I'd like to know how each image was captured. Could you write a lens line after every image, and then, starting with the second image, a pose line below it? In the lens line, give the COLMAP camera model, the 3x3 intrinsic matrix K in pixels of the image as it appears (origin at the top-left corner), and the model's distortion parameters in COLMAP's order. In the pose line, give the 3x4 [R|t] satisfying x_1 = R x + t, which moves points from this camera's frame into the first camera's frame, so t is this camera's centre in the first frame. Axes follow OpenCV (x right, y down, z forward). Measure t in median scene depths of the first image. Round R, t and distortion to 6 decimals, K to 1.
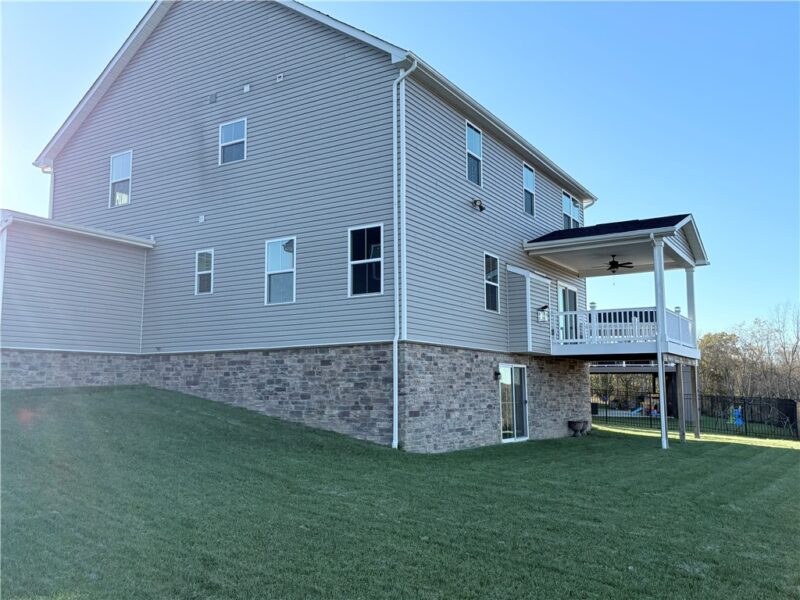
lens RADIAL K [[703.6, 0, 400.0], [0, 703.6, 300.0], [0, 0, 1]] dist [0.068549, -0.015749]
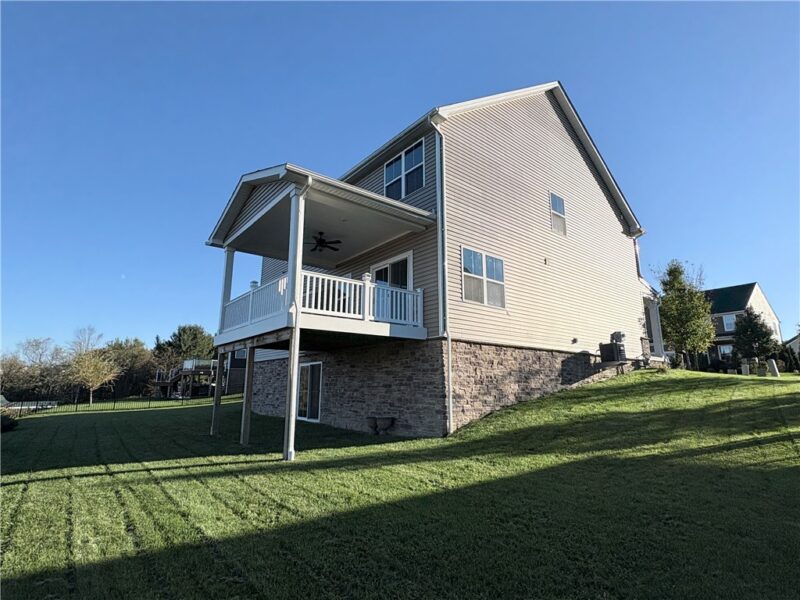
lens RADIAL K [[407.4, 0, 400.0], [0, 407.4, 300.0], [0, 0, 1]] dist [0.002486, 0.001639]
pose [[-0.328255, -0.193958, -0.924461, 0.924245], [0.123971, 0.961380, -0.245723, 0.205431], [0.936419, -0.195267, -0.291533, 1.536590]]
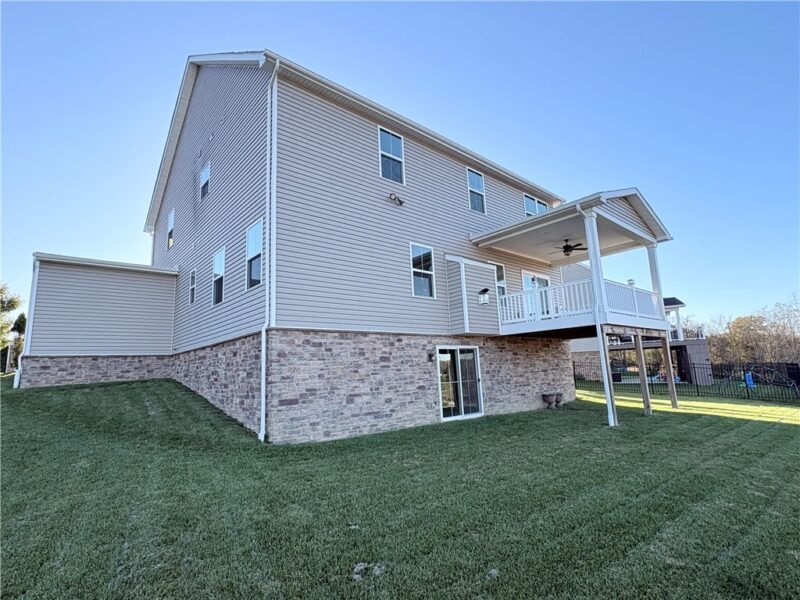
lens RADIAL K [[407.4, 0, 400.0], [0, 407.4, 300.0], [0, 0, 1]] dist [0.002486, 0.001639]
pose [[0.955976, -0.091040, -0.278965, 0.277321], [0.079135, 0.995418, -0.053671, 0.052015], [0.282573, 0.029233, 0.958800, 0.410805]]
